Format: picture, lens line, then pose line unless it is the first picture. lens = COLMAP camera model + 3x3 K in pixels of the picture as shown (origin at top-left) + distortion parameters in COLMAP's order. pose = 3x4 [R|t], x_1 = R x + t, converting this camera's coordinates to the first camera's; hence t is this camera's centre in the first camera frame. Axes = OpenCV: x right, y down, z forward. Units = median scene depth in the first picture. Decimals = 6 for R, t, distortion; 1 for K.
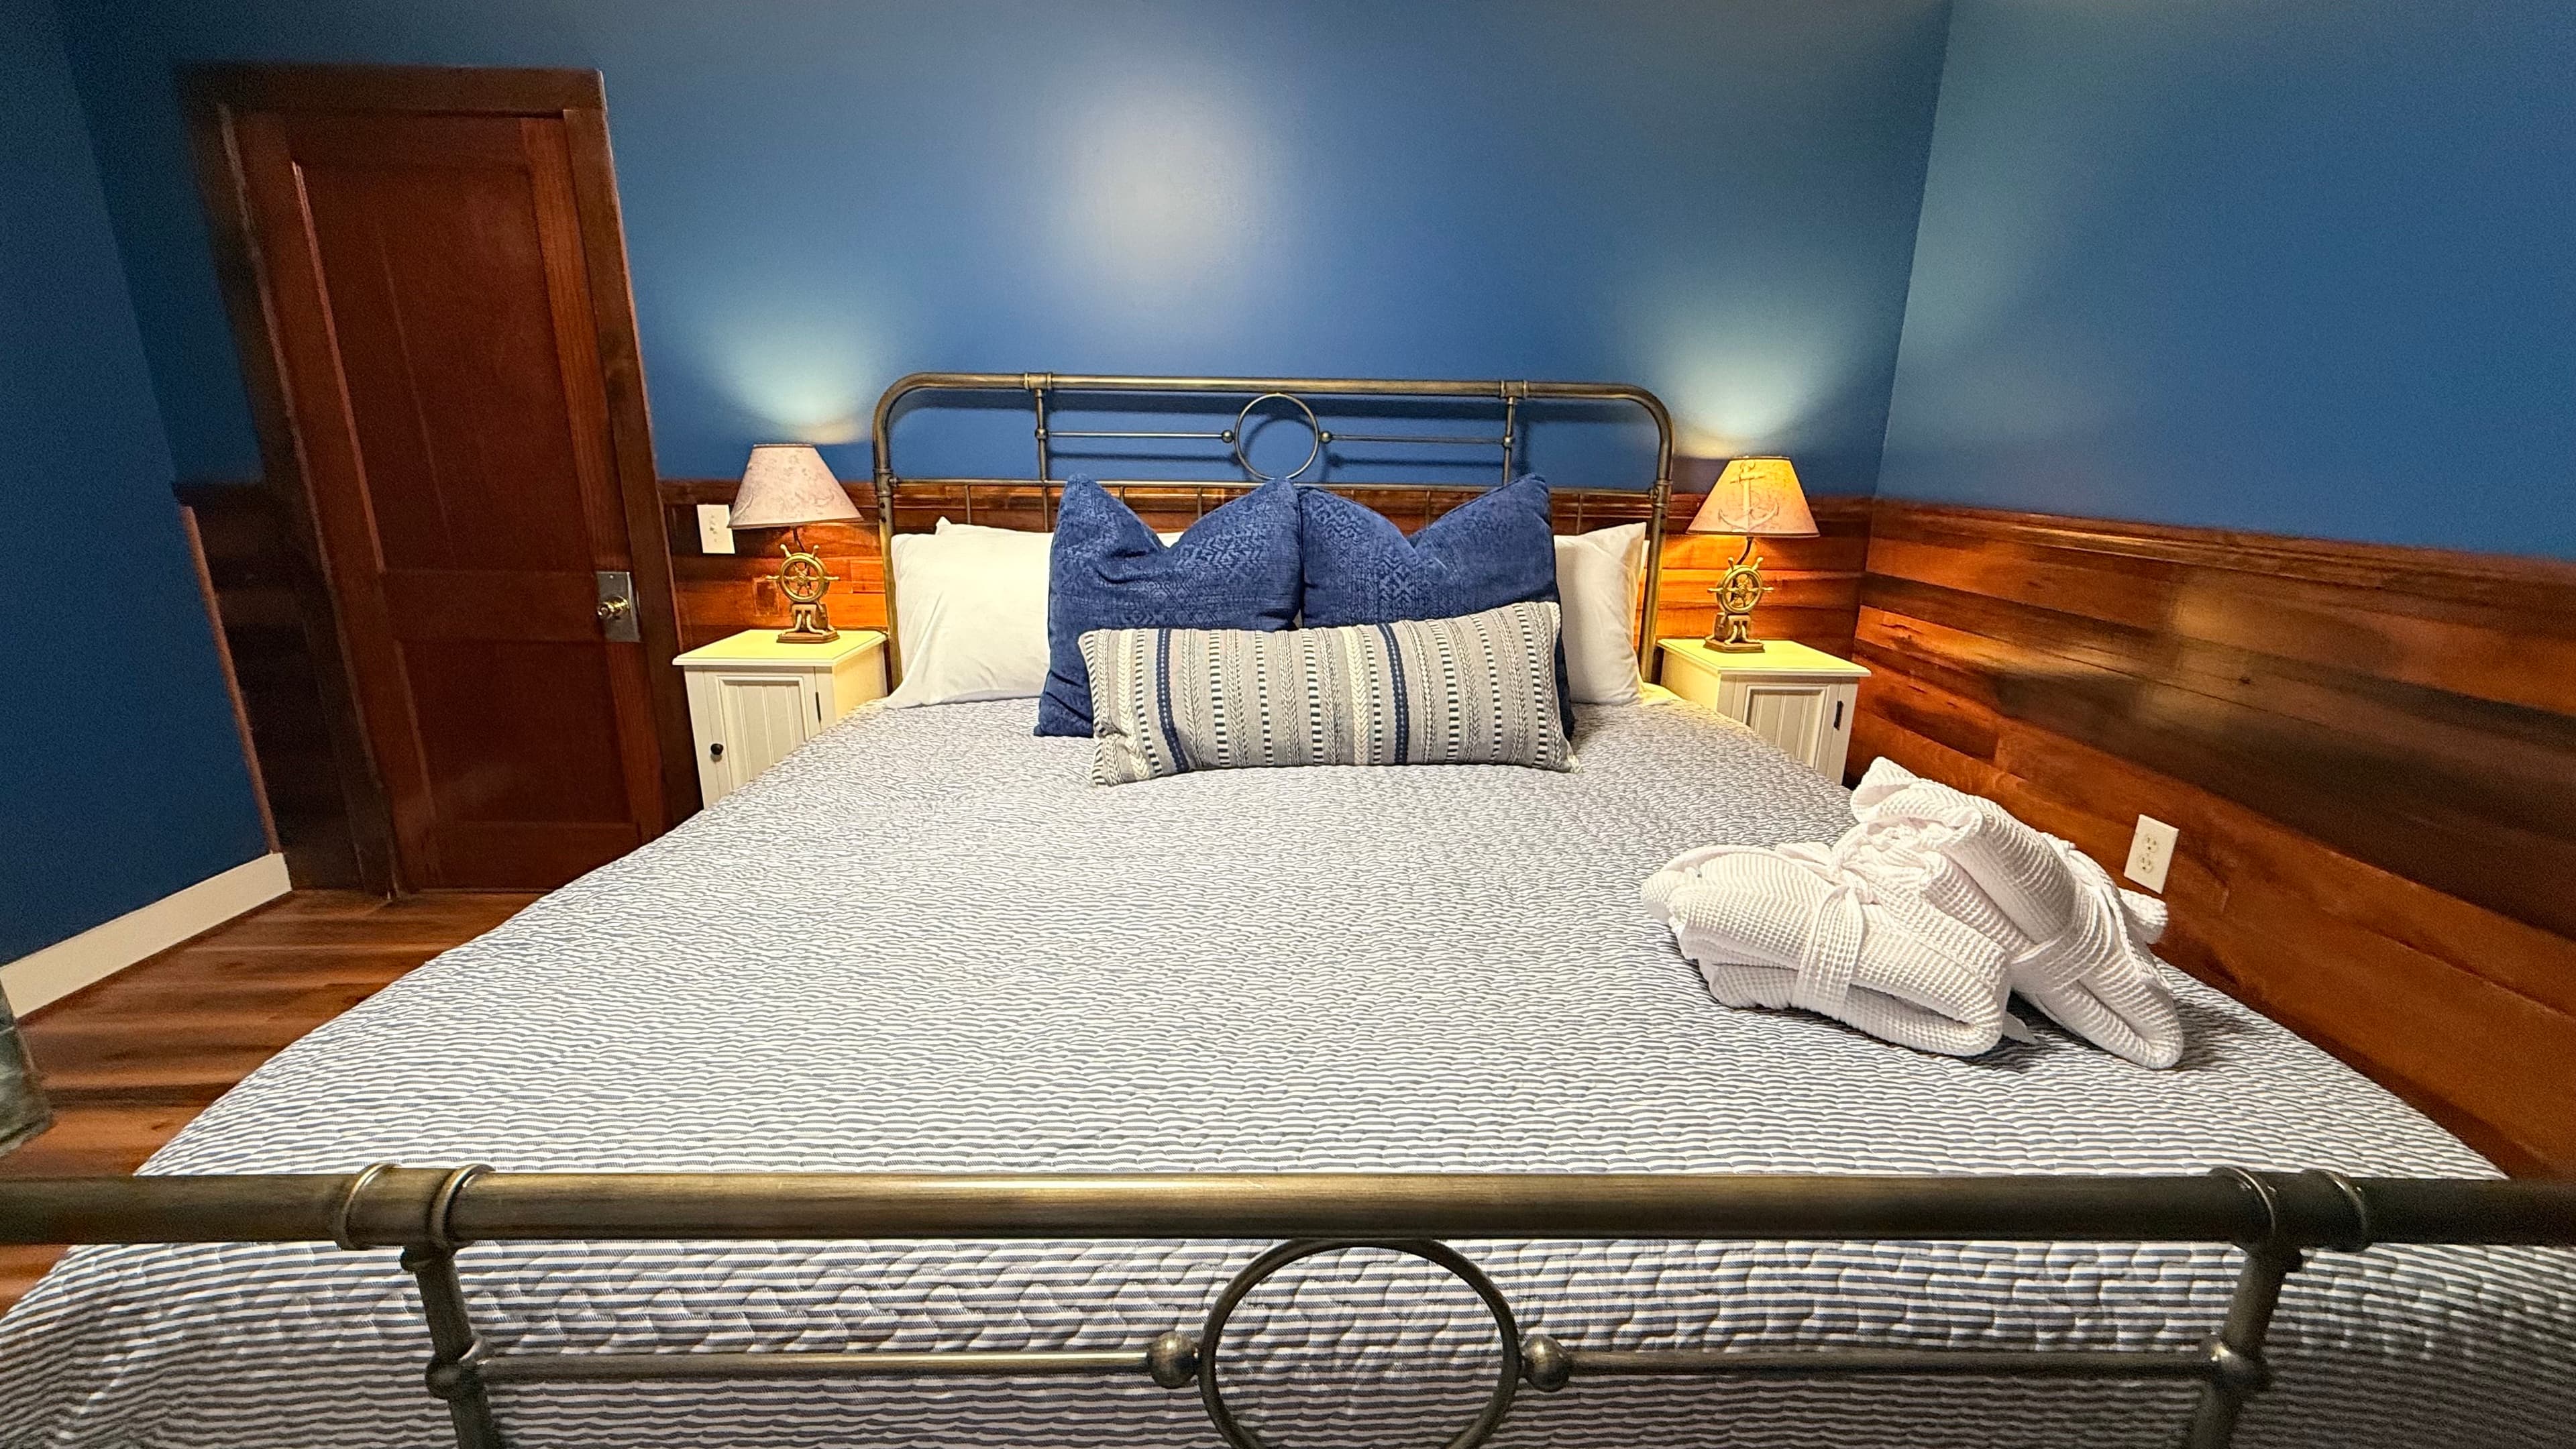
lens RADIAL K [[1037.7, 0, 1288.4], [0, 1037.7, 724.6], [0, 0, 1]] dist [-0.001105, -0.000078]
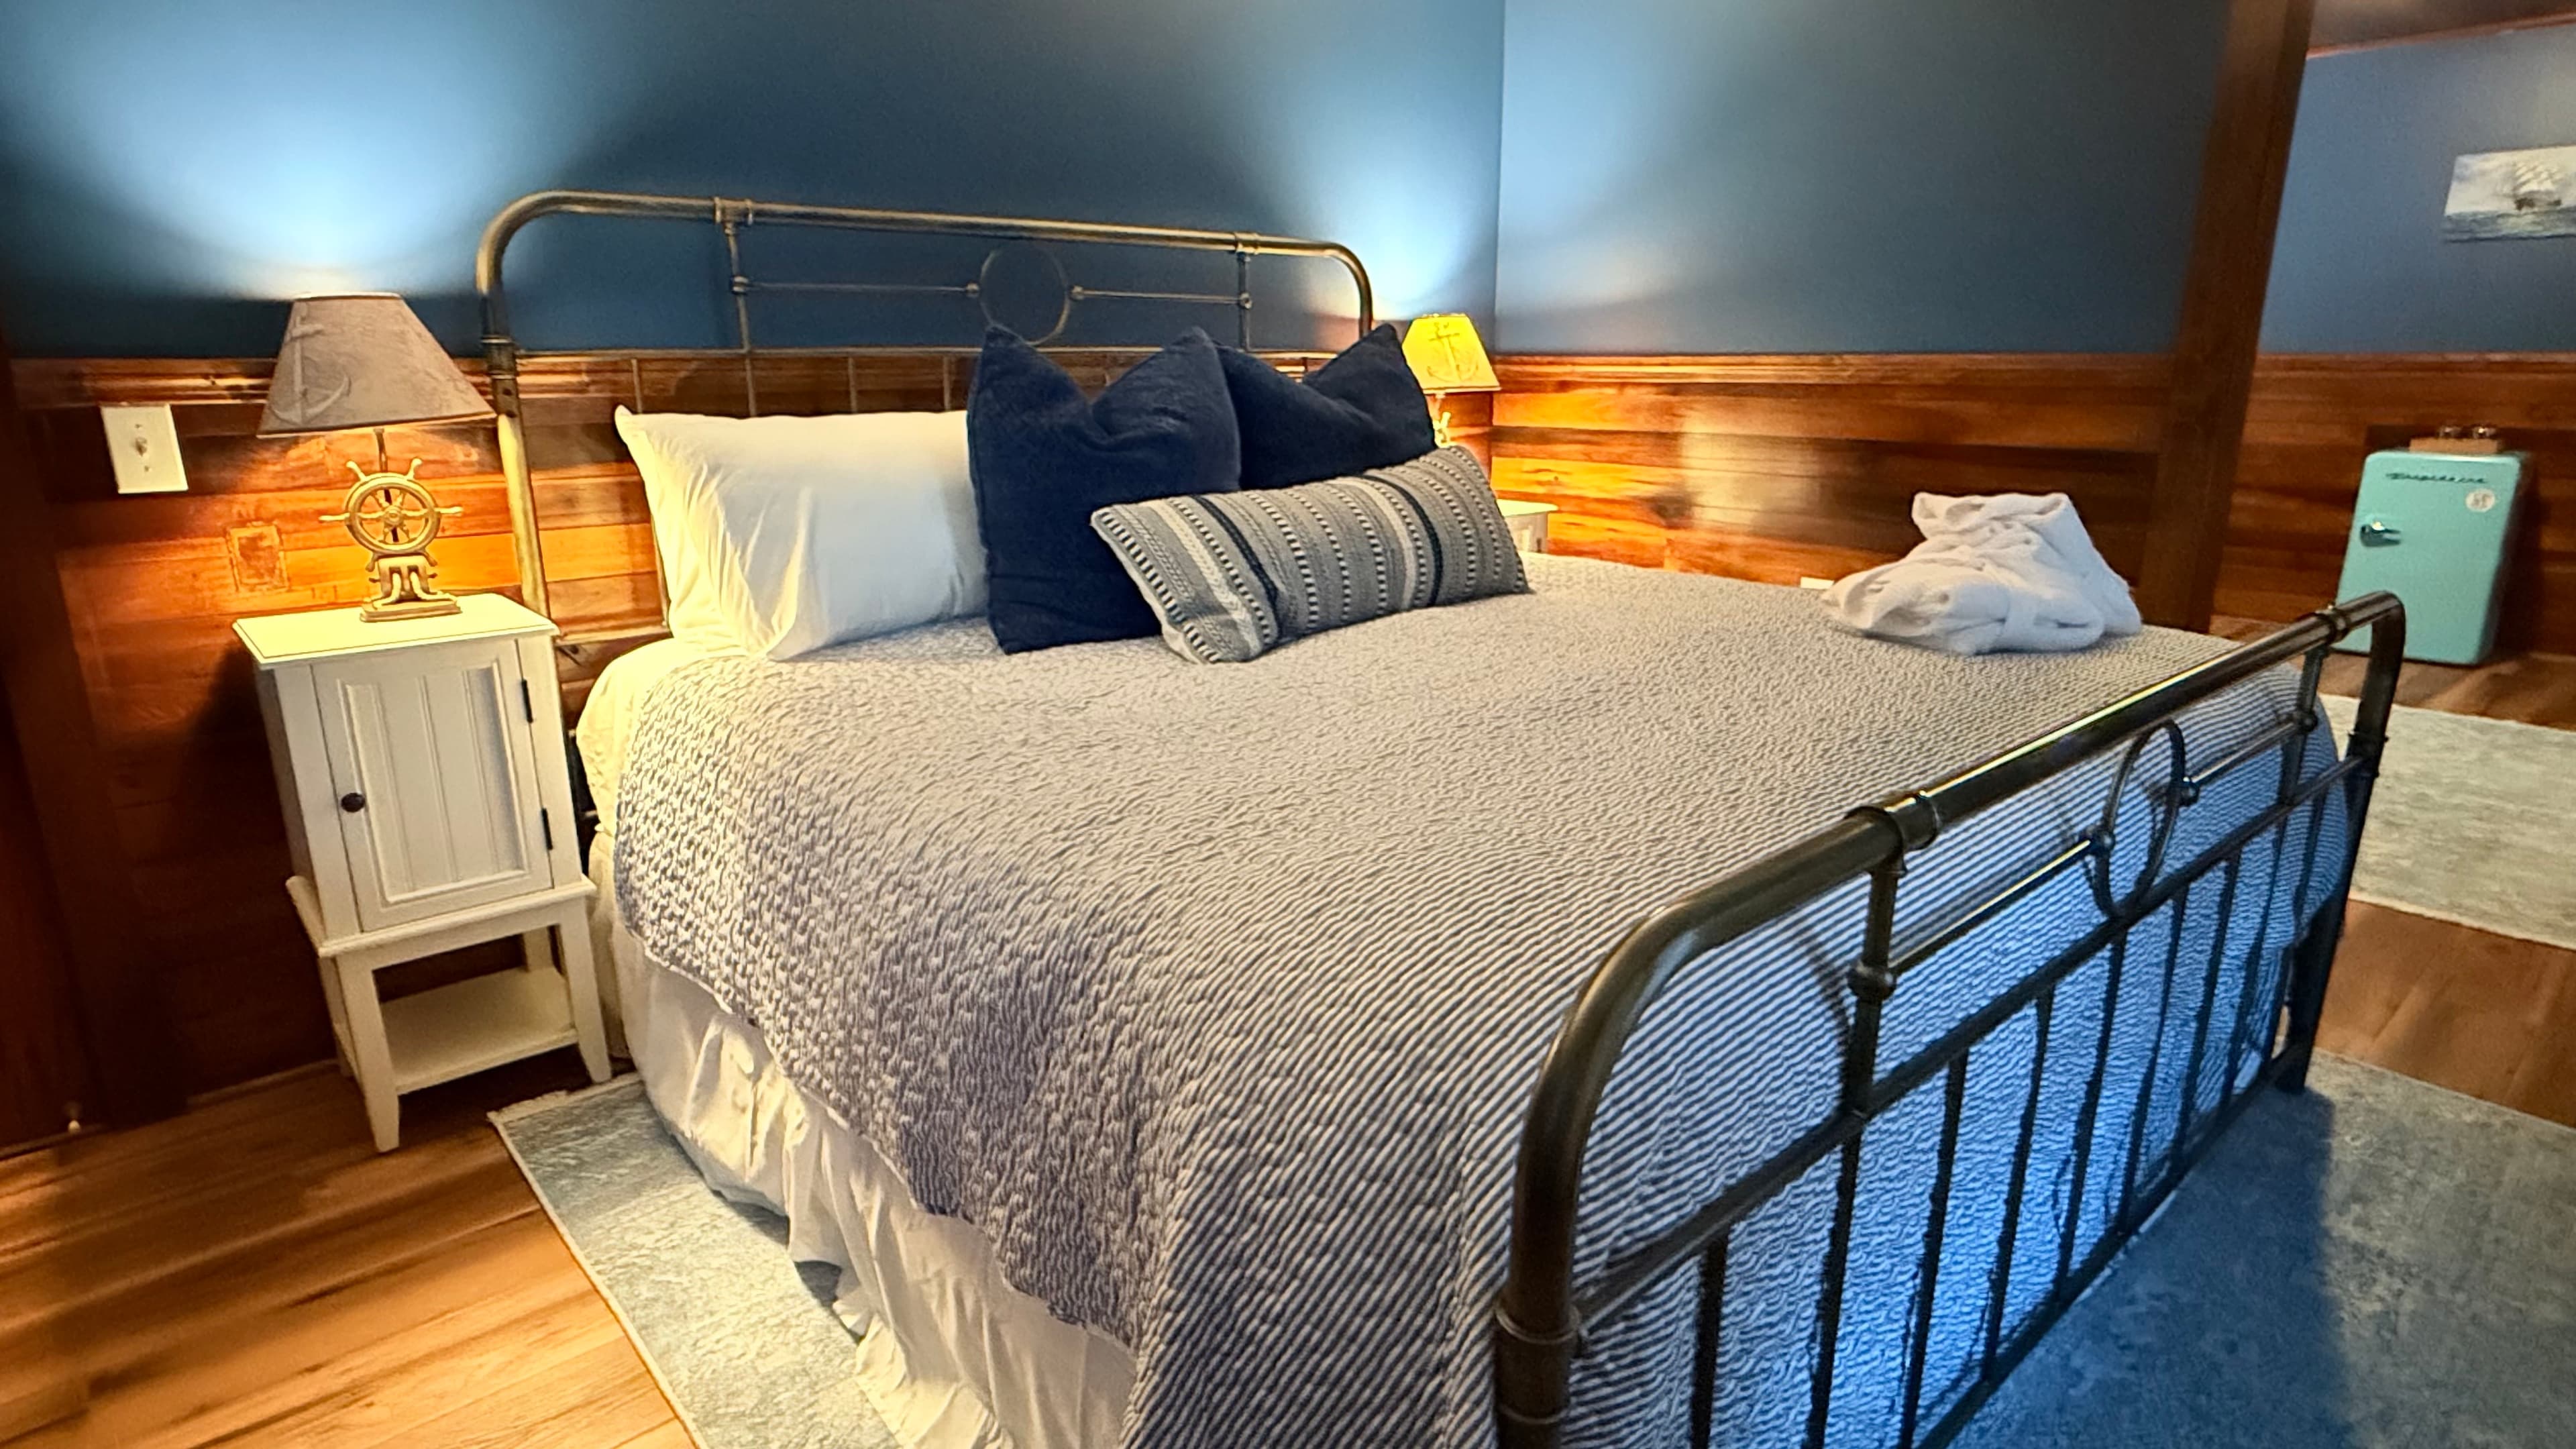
lens RADIAL K [[1374.5, 0, 1286.6], [0, 1374.5, 724.3], [0, 0, 1]] dist [-0.004944, 0.000025]
pose [[0.771725, -0.184034, 0.608746, -0.639046], [0.182710, 0.981019, 0.064951, 0.029243], [-0.609145, 0.061100, 0.790702, 0.033527]]
